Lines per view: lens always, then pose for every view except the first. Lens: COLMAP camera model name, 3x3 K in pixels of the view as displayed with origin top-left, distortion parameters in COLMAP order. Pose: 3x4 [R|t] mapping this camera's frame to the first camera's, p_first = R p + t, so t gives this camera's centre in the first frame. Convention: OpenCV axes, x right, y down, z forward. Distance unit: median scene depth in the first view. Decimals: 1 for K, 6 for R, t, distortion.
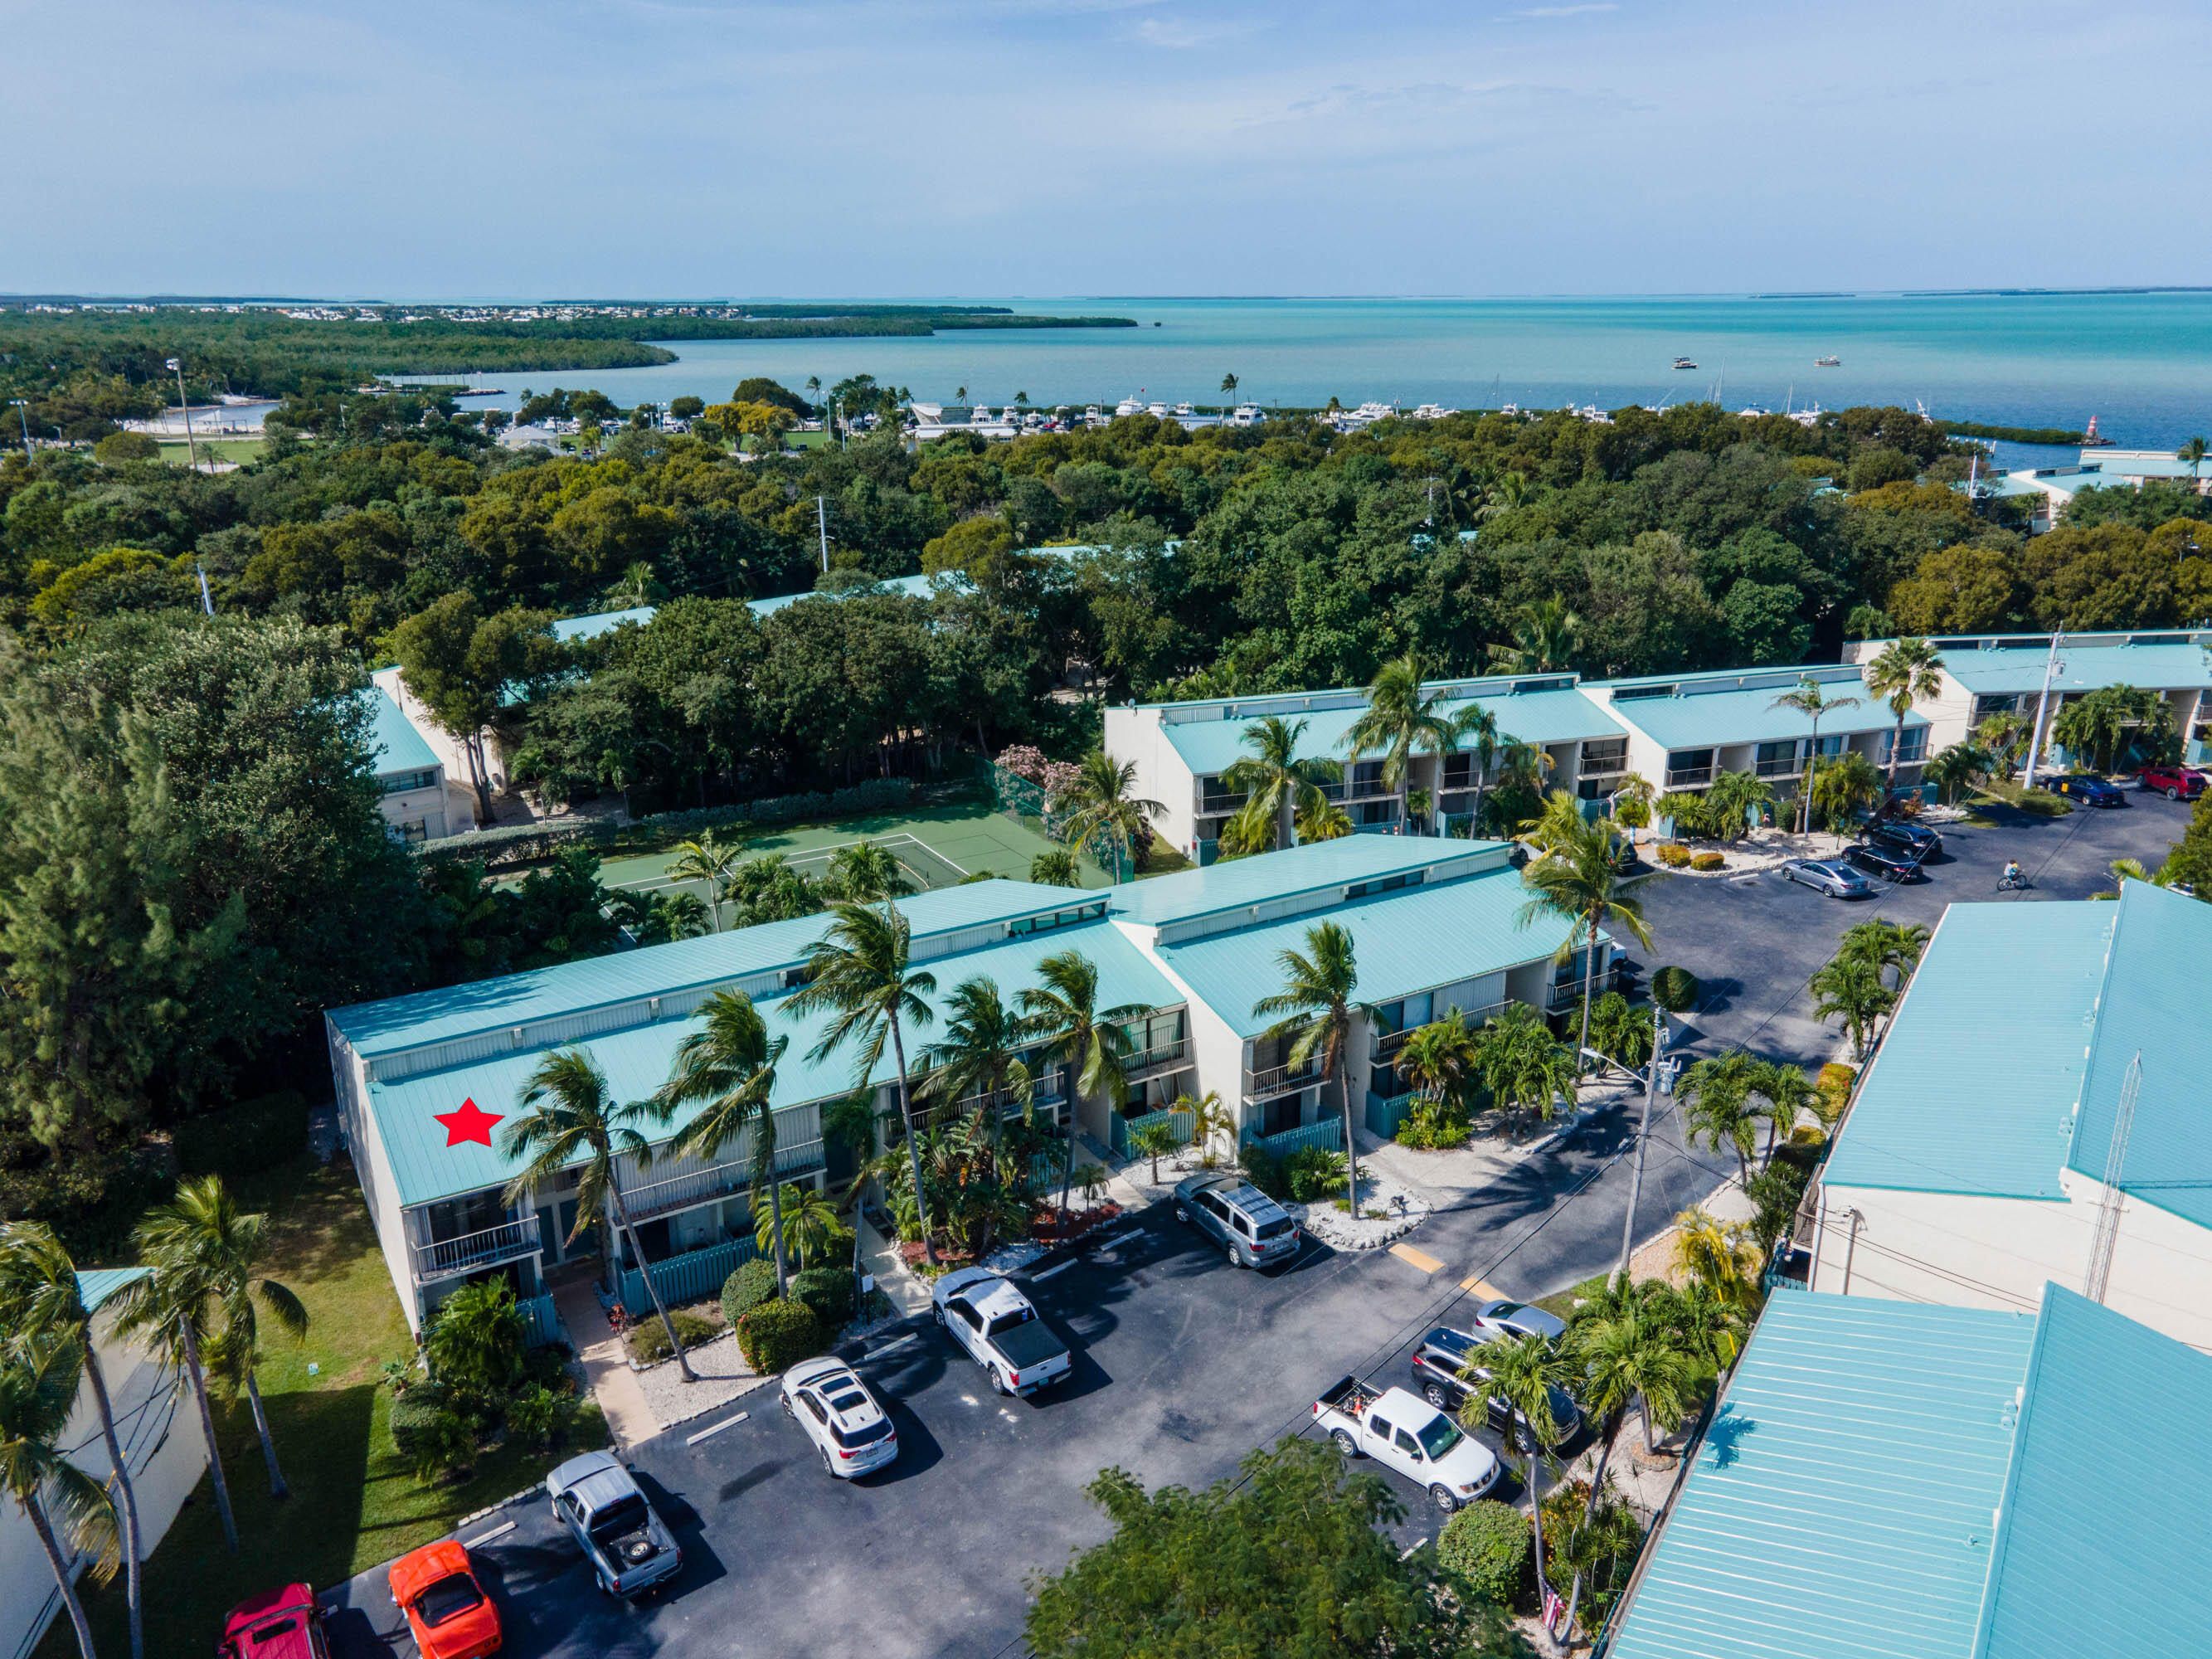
lens RADIAL K [[1619.5, 0, 1115.9], [0, 1619.5, 822.2], [0, 0, 1]] dist [0.023167, 0.047651]
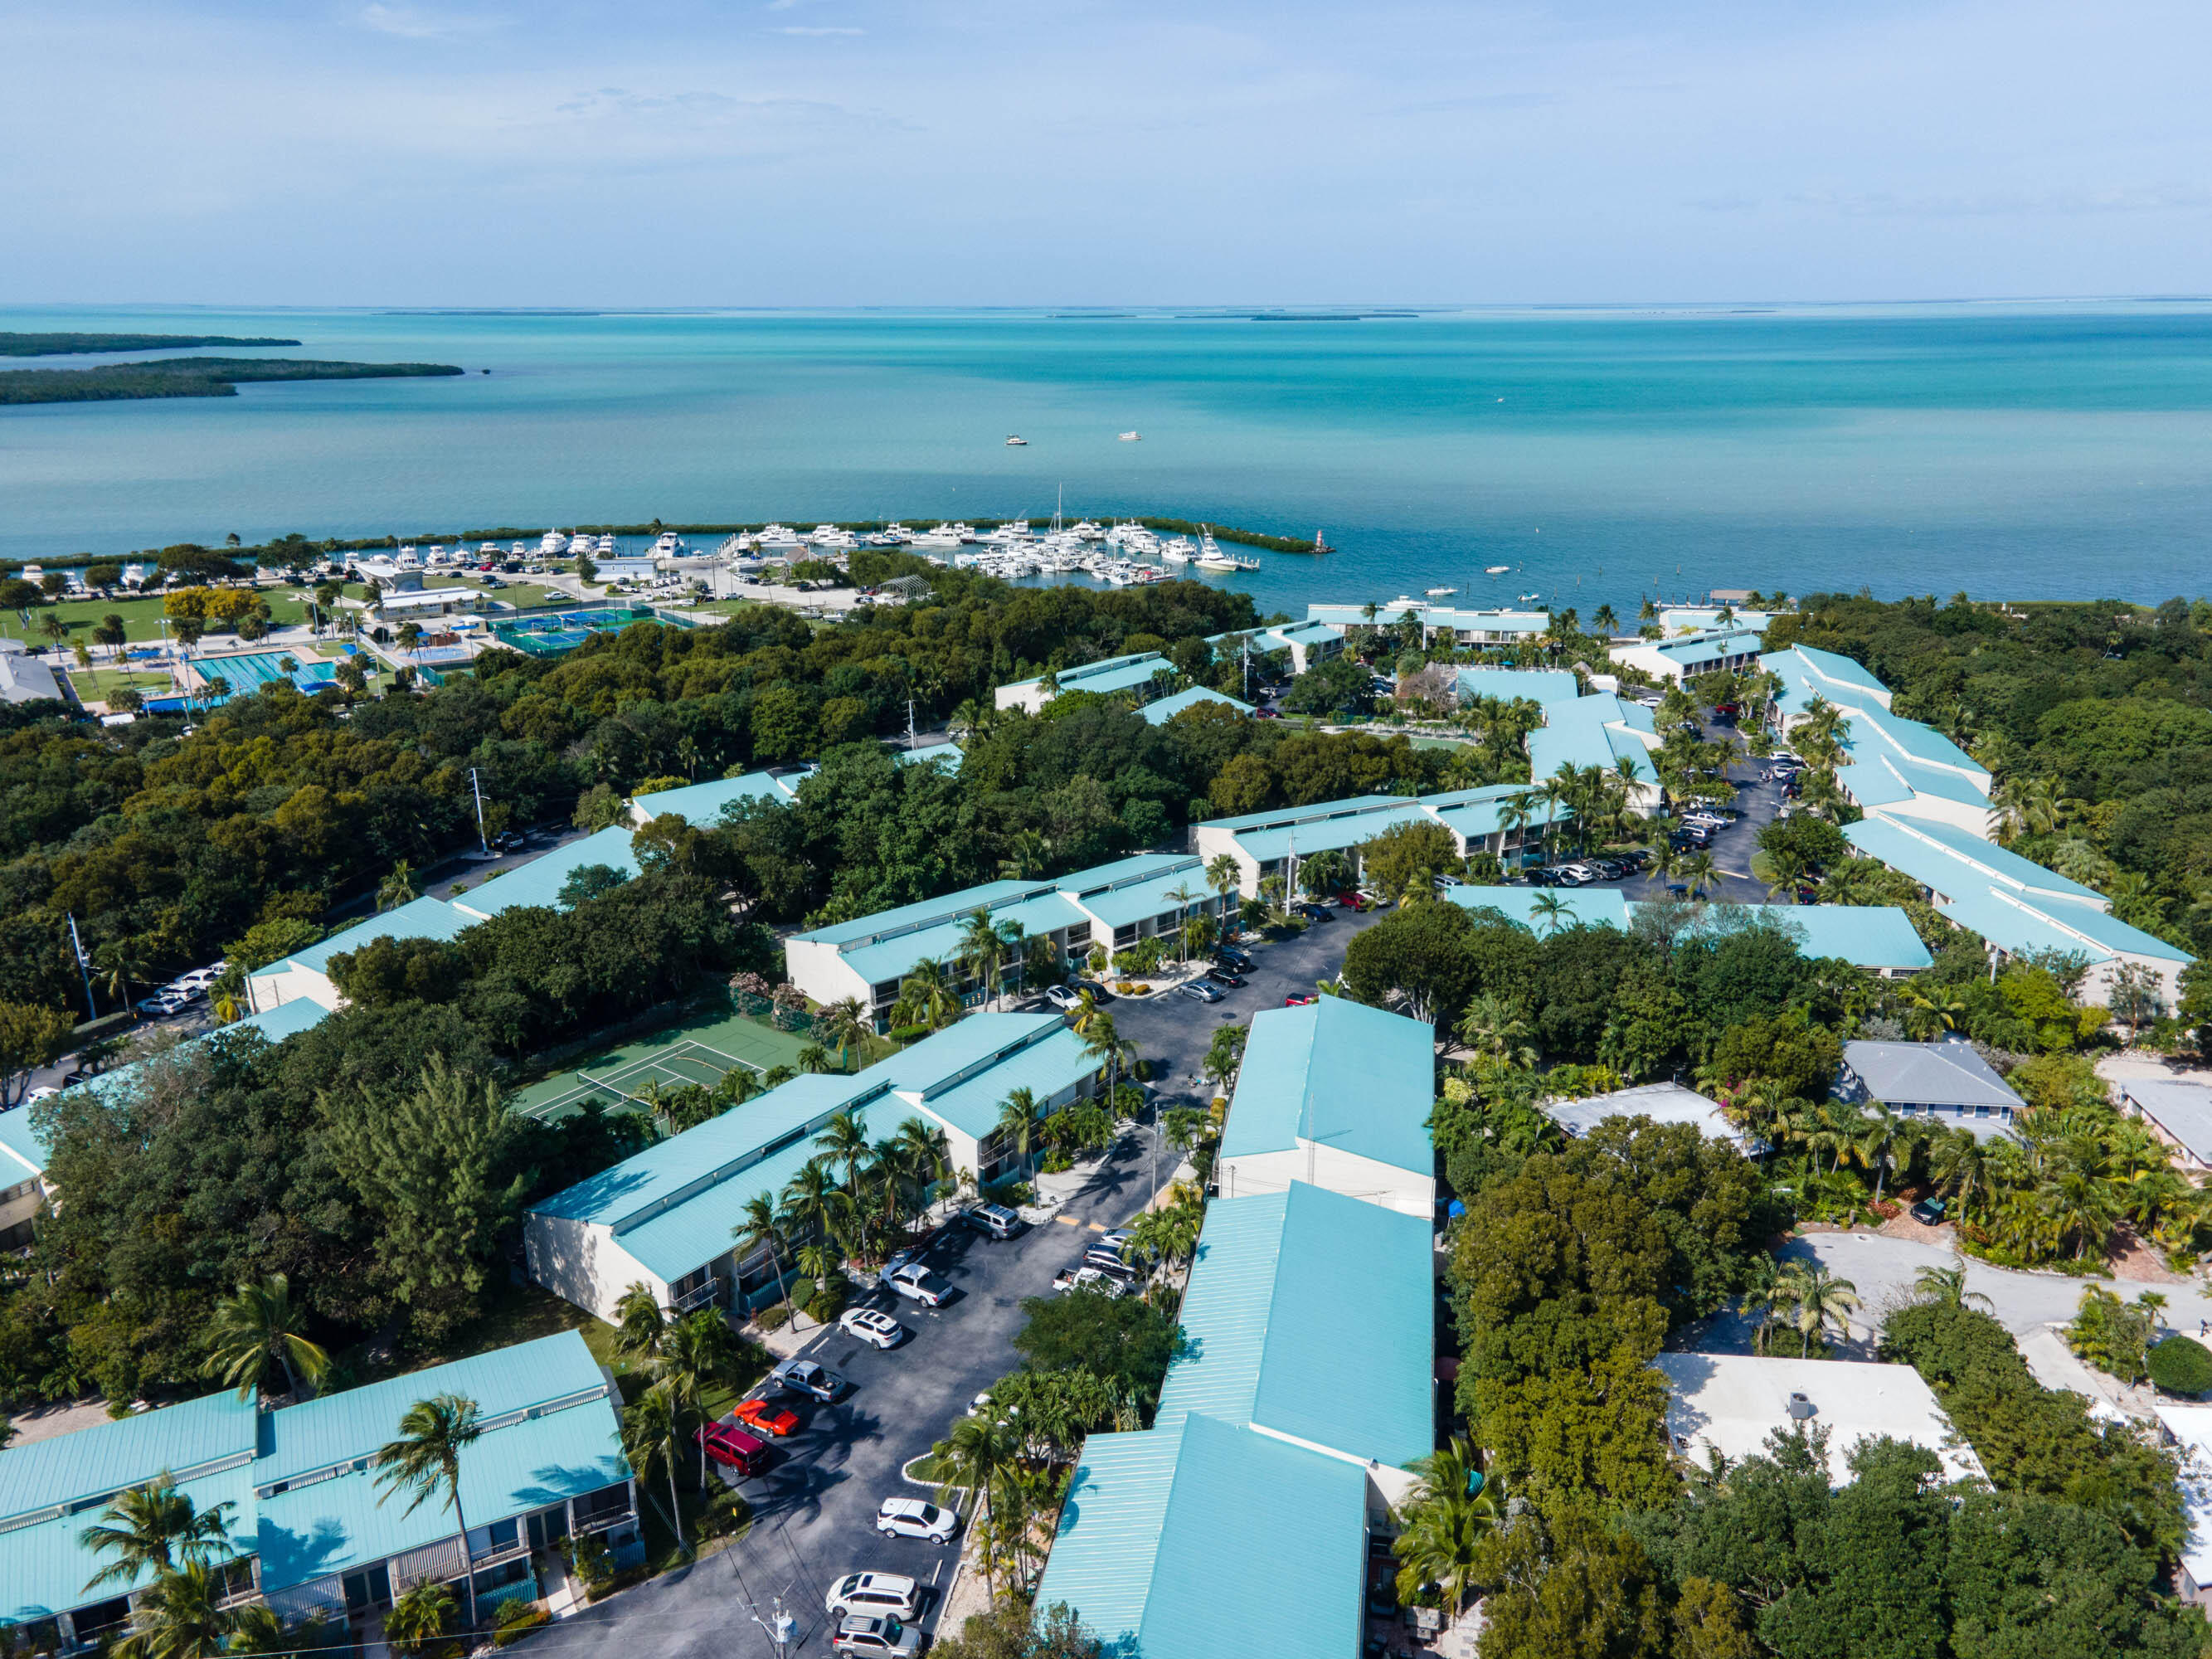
lens RADIAL K [[1619.5, 0, 1115.9], [0, 1619.5, 822.2], [0, 0, 1]] dist [0.023167, 0.047651]
pose [[0.923274, -0.109662, 0.368157, -0.340787], [0.113087, 0.993509, 0.012332, -0.200305], [-0.367120, 0.030248, 0.929682, -0.753932]]
